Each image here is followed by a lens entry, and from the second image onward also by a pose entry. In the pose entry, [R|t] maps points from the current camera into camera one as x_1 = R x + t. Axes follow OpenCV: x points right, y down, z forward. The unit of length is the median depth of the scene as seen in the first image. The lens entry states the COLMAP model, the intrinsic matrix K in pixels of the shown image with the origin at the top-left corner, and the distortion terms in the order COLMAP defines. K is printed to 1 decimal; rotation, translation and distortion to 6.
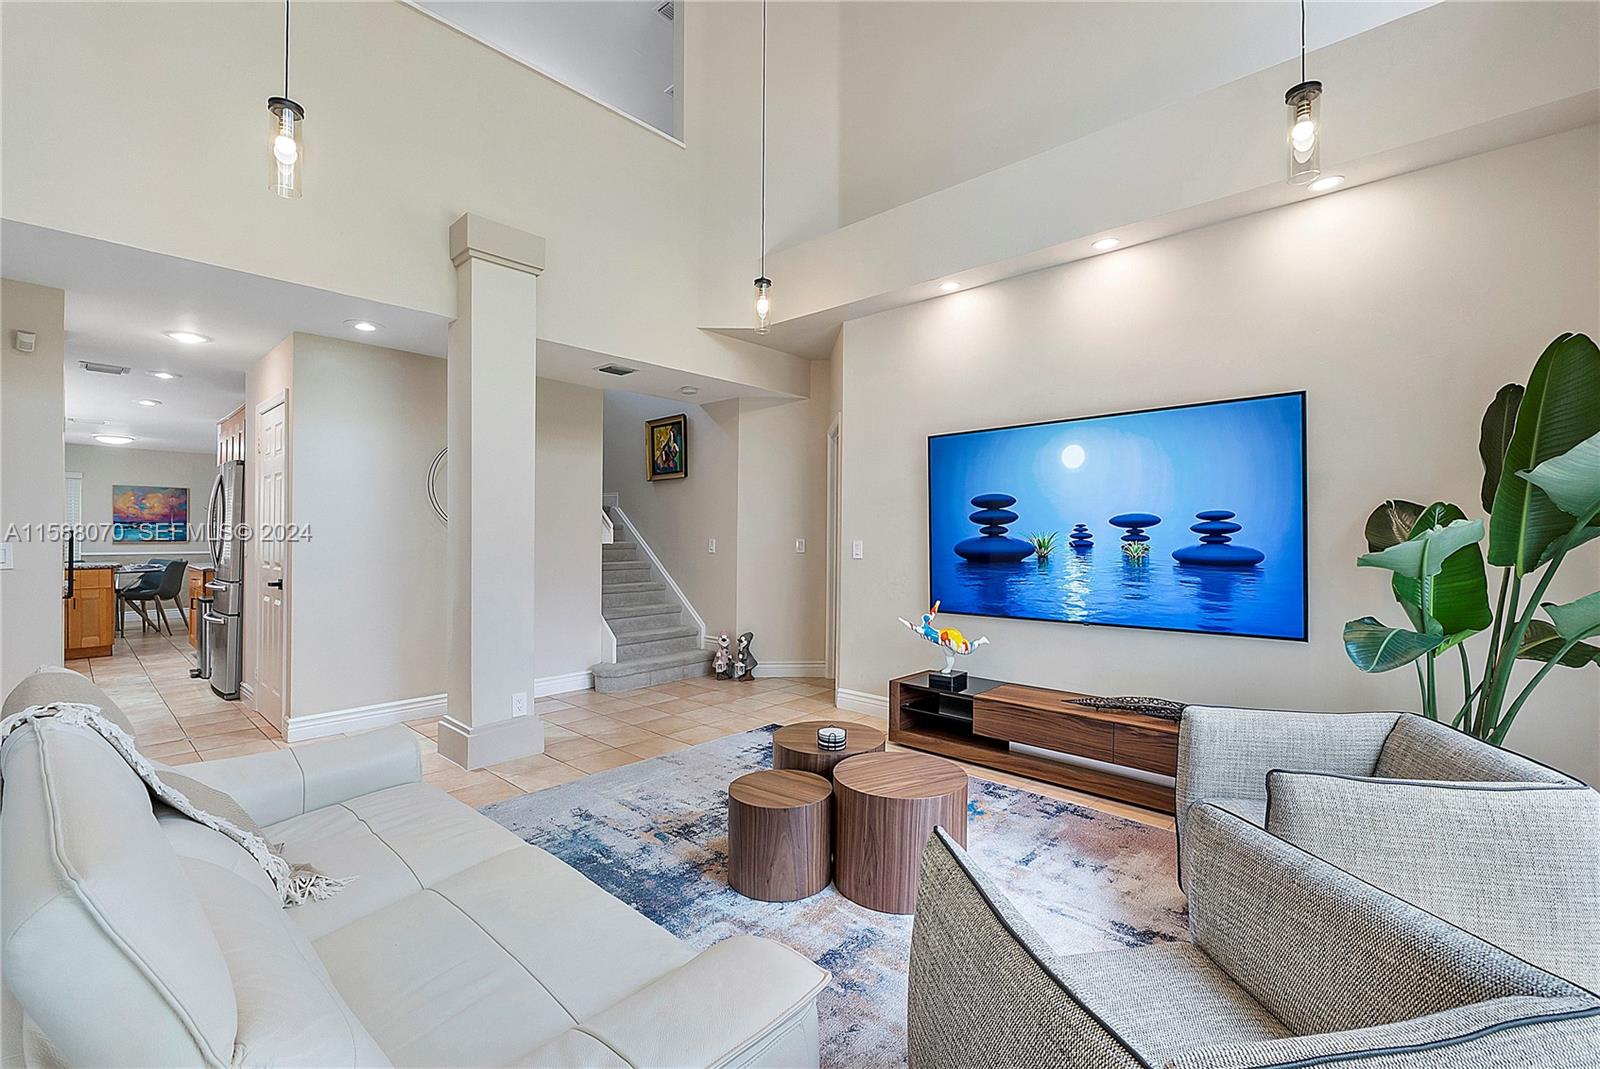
lens RADIAL K [[691.6, 0, 800.0], [0, 691.6, 534.5], [0, 0, 1]] dist [-0.009386, -0.000111]
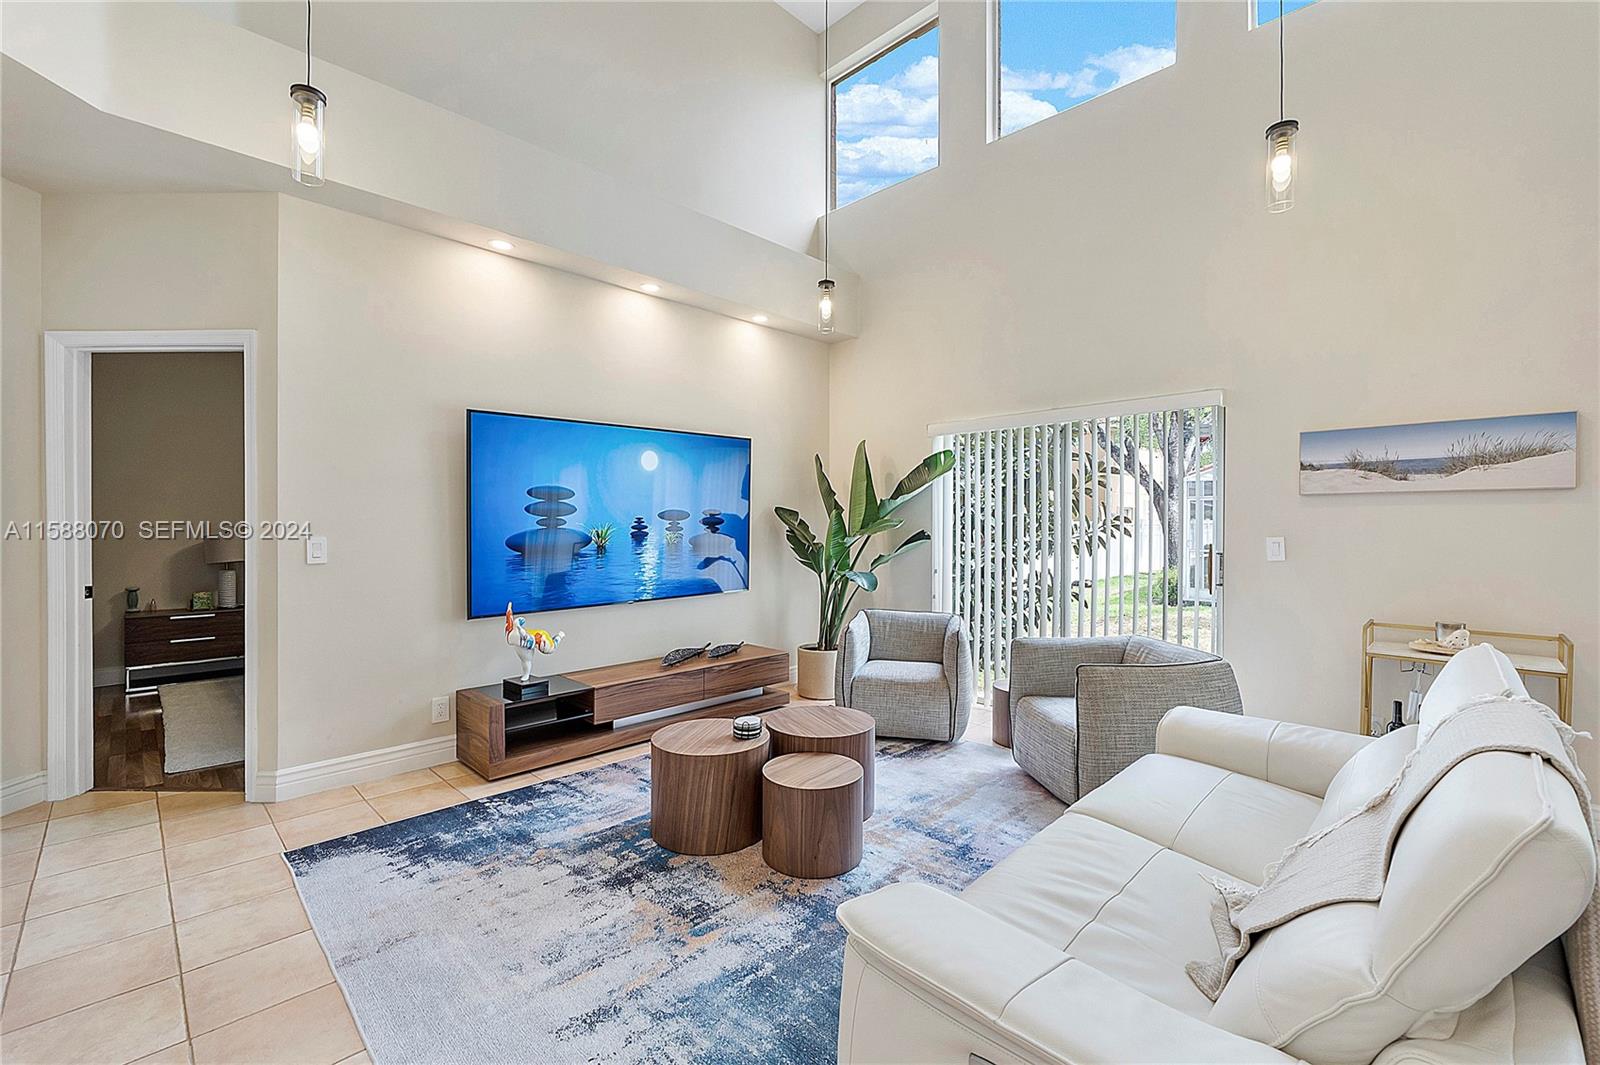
lens RADIAL K [[676.9, 0, 795.3], [0, 676.9, 526.1], [0, 0, 1]] dist [-0.007098, -0.000199]
pose [[0.039379, -0.006676, 0.999202, -0.754968], [-0.002404, 0.999974, 0.006776, -0.008816], [-0.999221, -0.002669, 0.039362, 0.704812]]
